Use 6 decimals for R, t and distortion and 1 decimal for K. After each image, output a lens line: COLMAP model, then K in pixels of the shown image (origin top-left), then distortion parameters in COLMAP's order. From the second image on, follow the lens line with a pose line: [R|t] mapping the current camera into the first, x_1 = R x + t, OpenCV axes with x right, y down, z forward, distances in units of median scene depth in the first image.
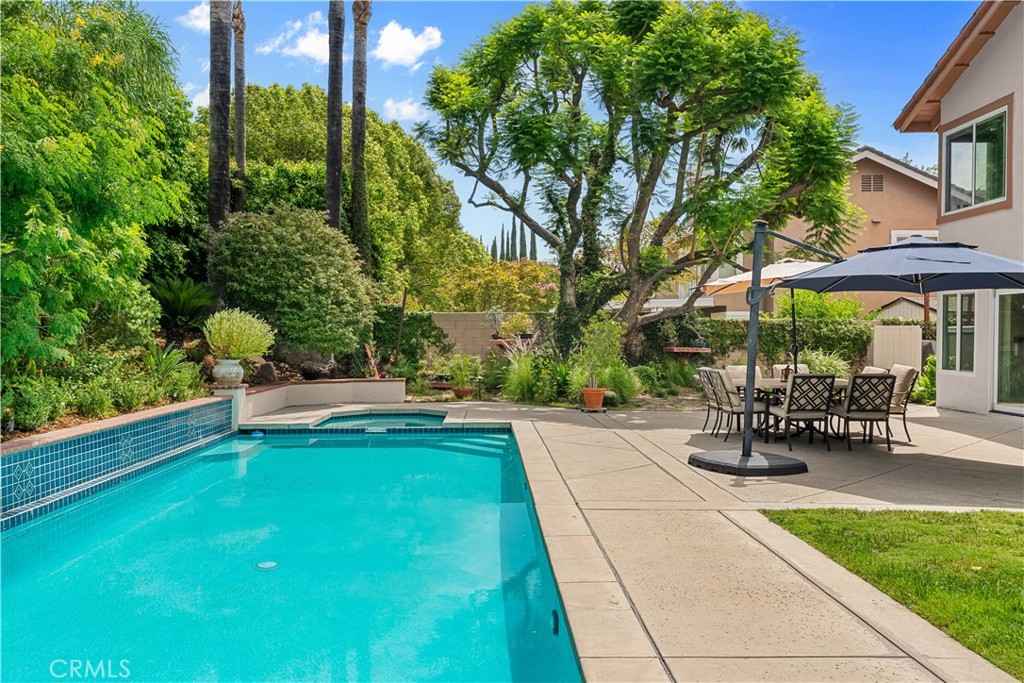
lens RADIAL K [[825.7, 0, 509.7], [0, 825.7, 345.4], [0, 0, 1]] dist [0.008425, -0.002368]
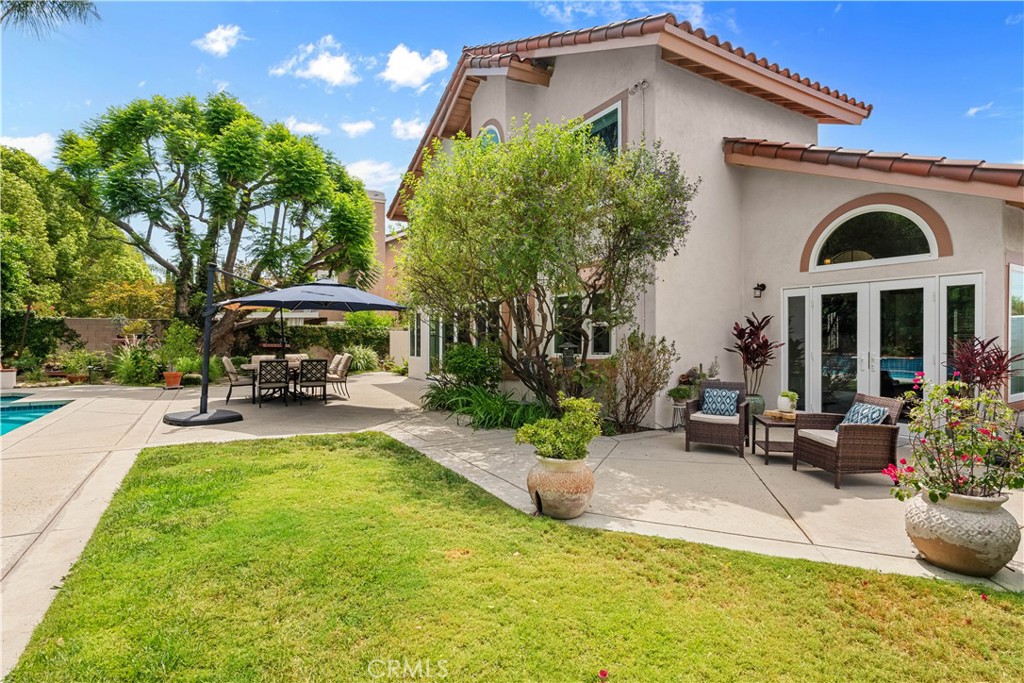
lens RADIAL K [[516.5, 0, 512.8], [0, 516.5, 335.5], [0, 0, 1]] dist [-0.000053, 0.000402]
pose [[0.872196, 0.003833, 0.489141, 0.151133], [0.002728, 0.999916, -0.012700, 0.000536], [-0.489149, 0.012411, 0.872112, -0.066682]]
